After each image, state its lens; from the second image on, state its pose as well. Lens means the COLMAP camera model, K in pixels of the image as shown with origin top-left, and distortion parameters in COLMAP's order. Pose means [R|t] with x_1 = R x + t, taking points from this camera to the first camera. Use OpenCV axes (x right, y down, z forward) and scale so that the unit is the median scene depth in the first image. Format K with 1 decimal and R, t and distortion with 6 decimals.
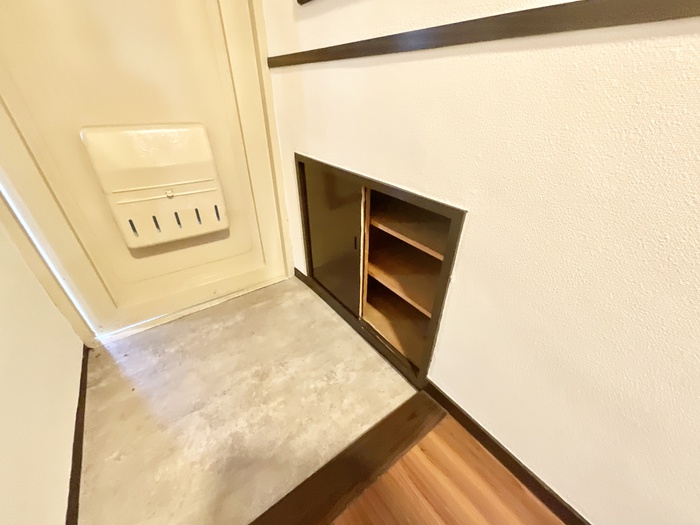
lens RADIAL K [[281.3, 0, 350.9], [0, 281.3, 261.3], [0, 0, 1]] dist [-0.006342, 0.001488]
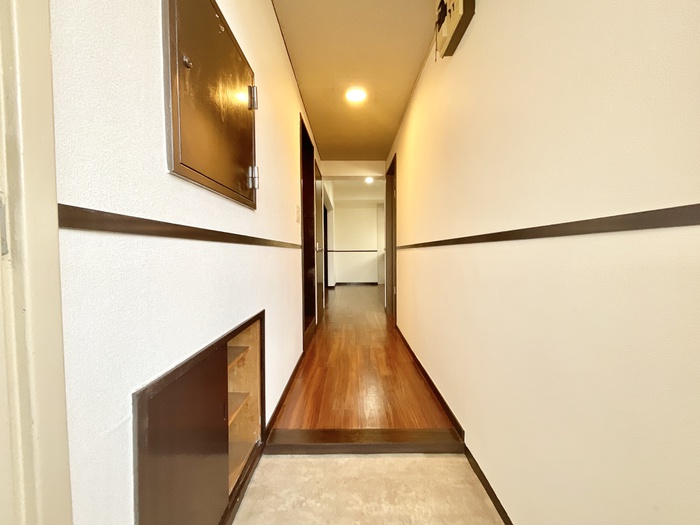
lens RADIAL K [[281.3, 0, 351.7], [0, 281.3, 261.3], [0, 0, 1]] dist [-0.006342, 0.001488]
pose [[-0.805851, -0.023330, 0.591658, -0.789168], [0.307496, 0.837429, 0.451839, -0.706316], [-0.506013, 0.546048, -0.667670, 1.082604]]
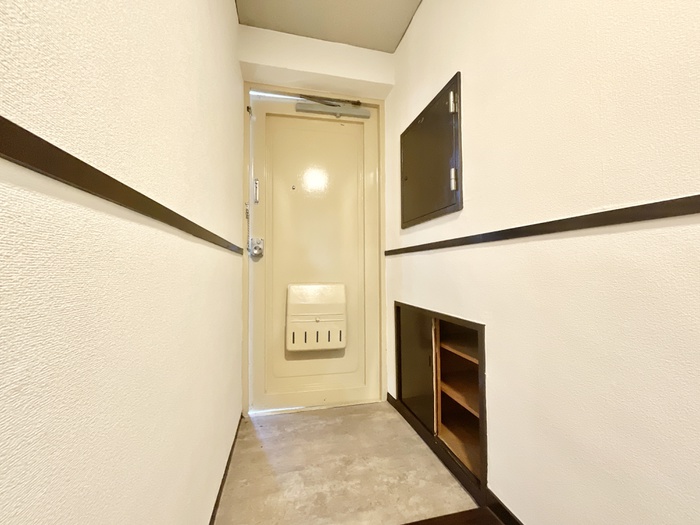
lens RADIAL K [[281.3, 0, 350.7], [0, 281.3, 263.0], [0, 0, 1]] dist [-0.006342, 0.001488]
pose [[0.923787, -0.021178, -0.382320, 0.184752], [-0.189452, 0.842413, -0.504429, 0.283785], [0.332754, 0.538416, 0.774198, -0.417030]]
